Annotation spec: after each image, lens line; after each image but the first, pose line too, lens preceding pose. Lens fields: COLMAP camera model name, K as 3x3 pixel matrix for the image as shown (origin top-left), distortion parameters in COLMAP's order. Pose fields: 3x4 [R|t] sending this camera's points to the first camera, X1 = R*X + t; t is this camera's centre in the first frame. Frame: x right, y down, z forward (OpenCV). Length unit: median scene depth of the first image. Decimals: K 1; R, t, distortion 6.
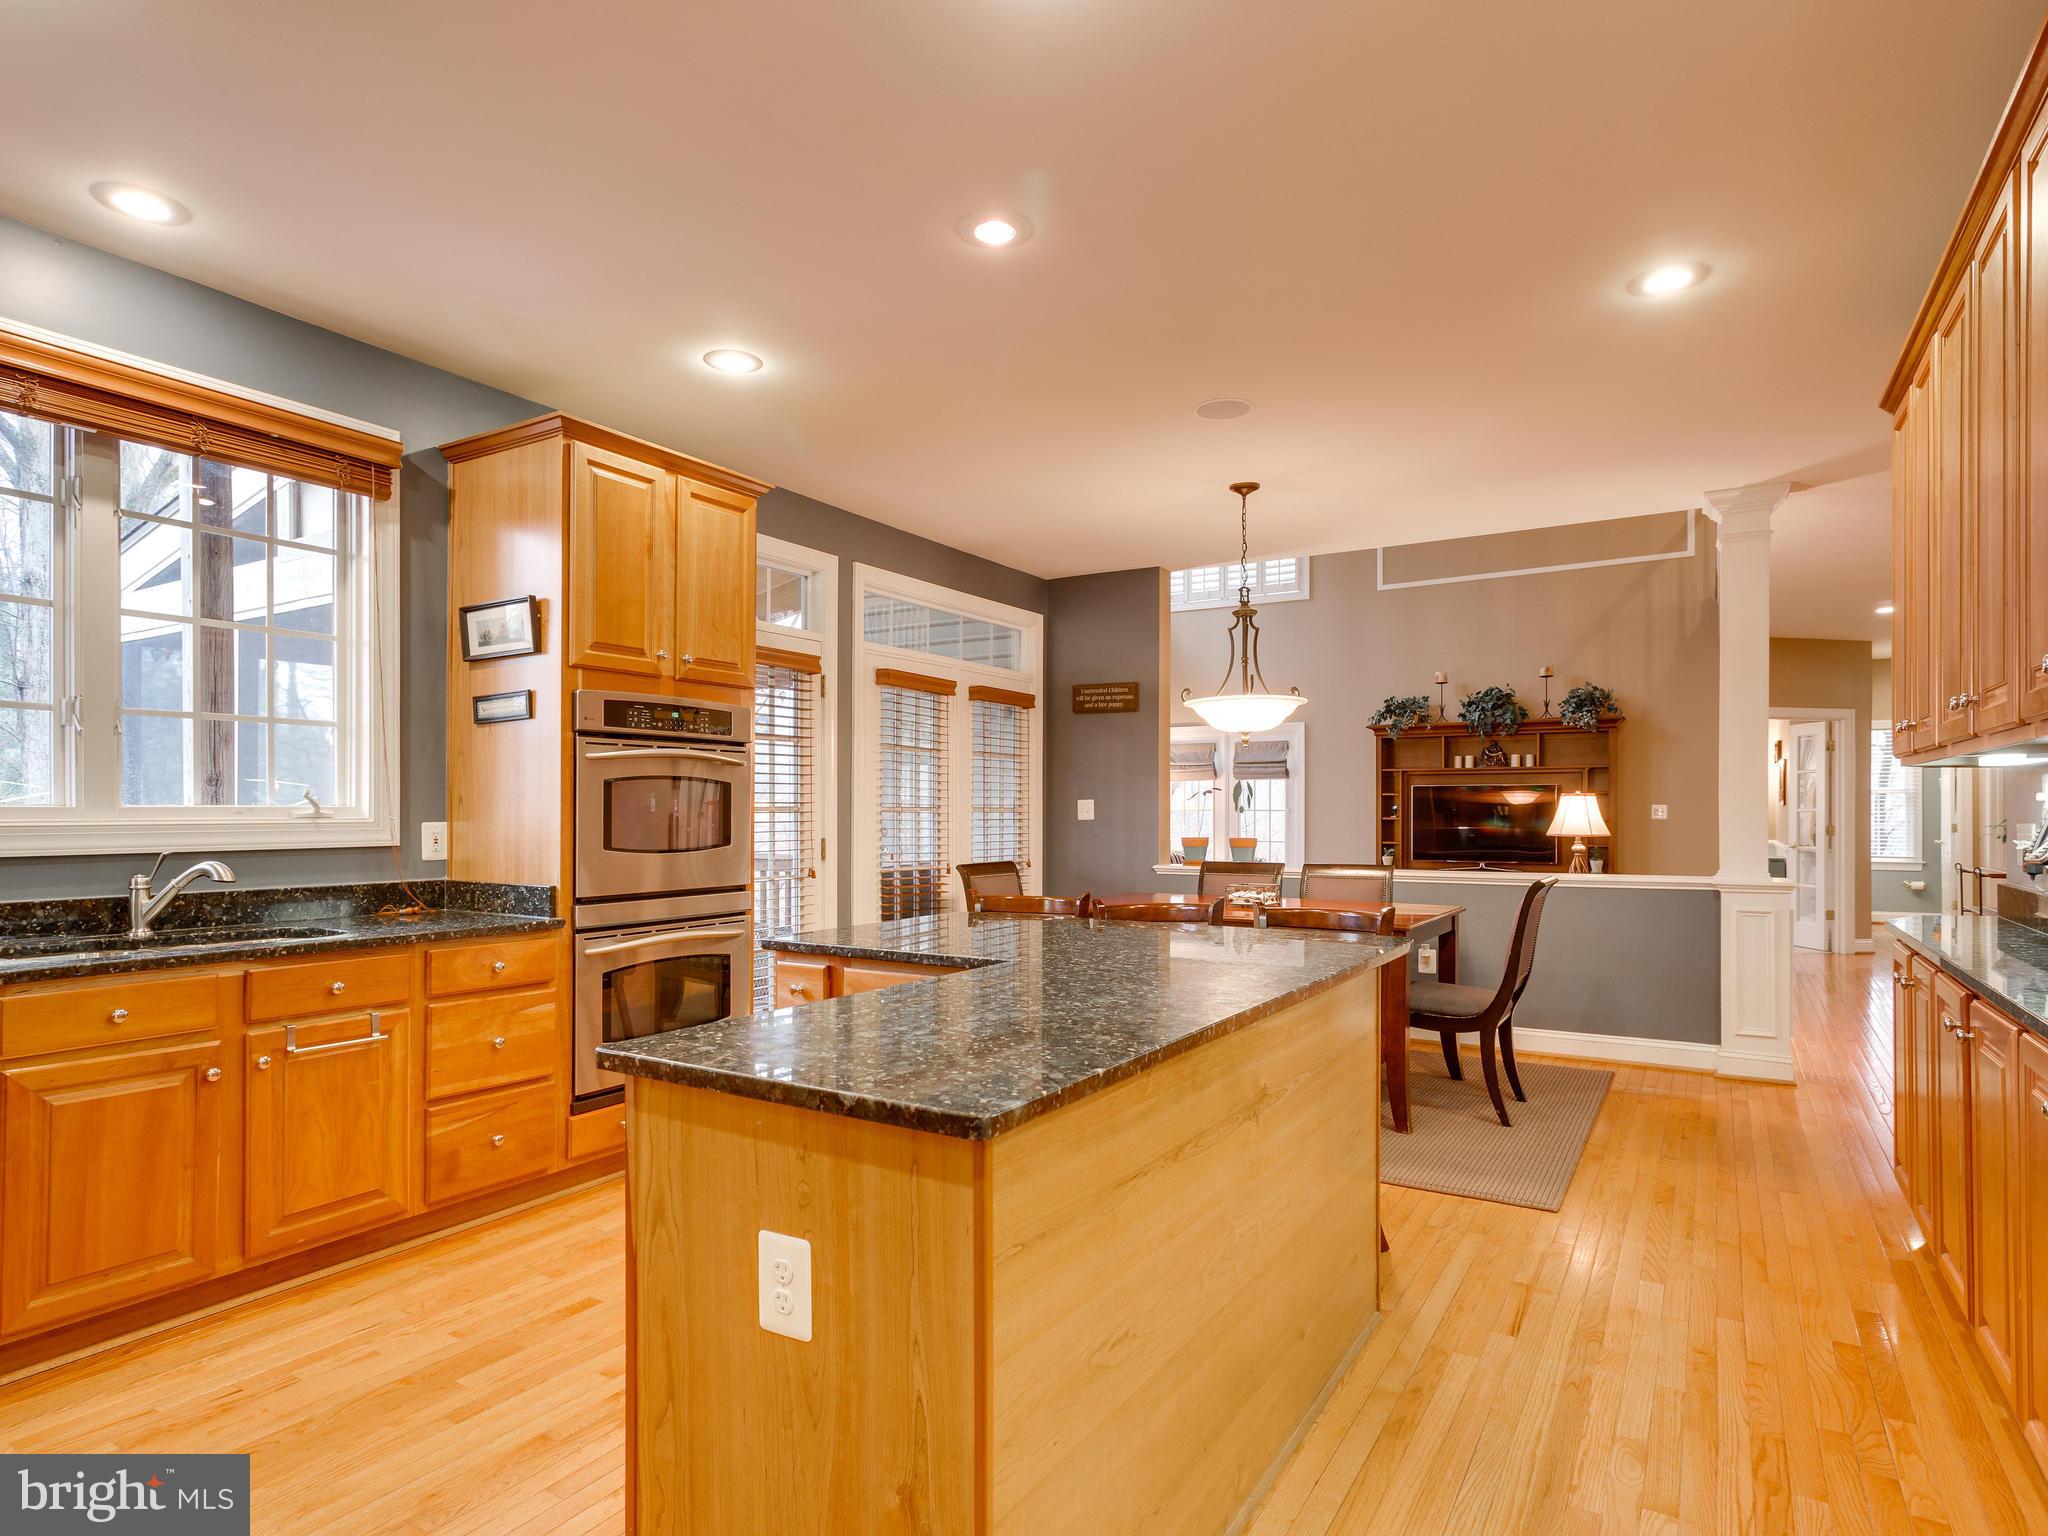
lens RADIAL K [[1109.4, 0, 1022.5], [0, 1109.4, 818.9], [0, 0, 1]] dist [0.002614, 0.002335]
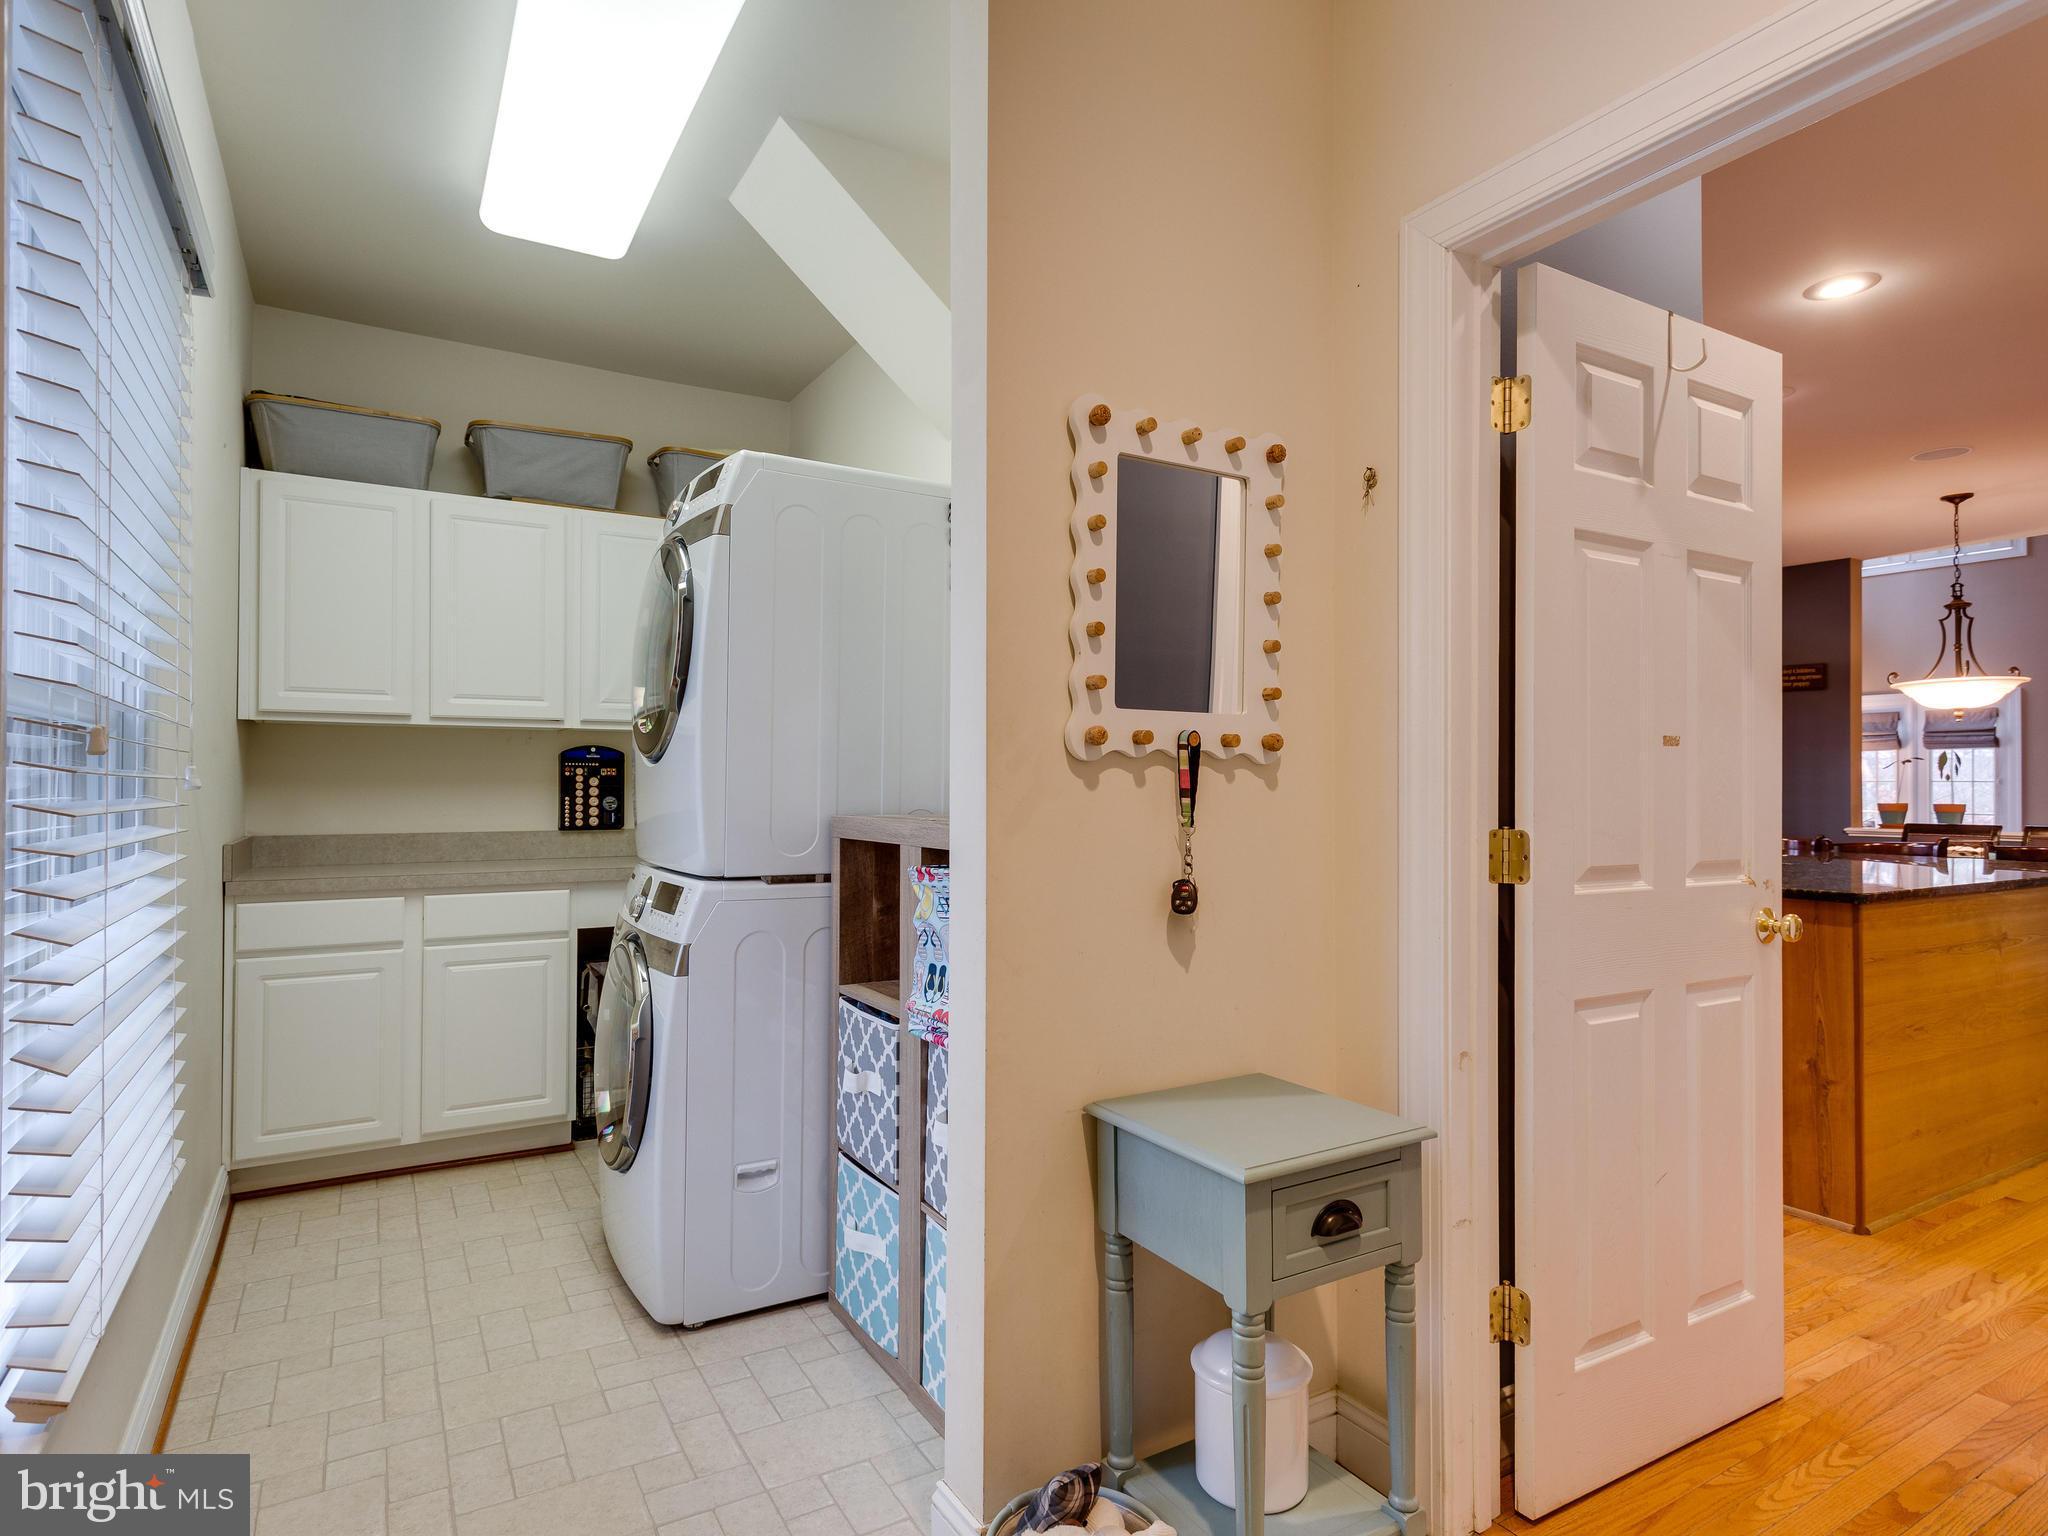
lens RADIAL K [[1109.4, 0, 1016.1], [0, 1109.4, 772.2], [0, 0, 1]] dist [0.002614, 0.002335]
pose [[0.886134, 0.000961, -0.463429, -0.131697], [-0.009355, 0.999831, -0.015815, 0.015137], [0.463335, 0.018350, 0.885993, -0.478991]]
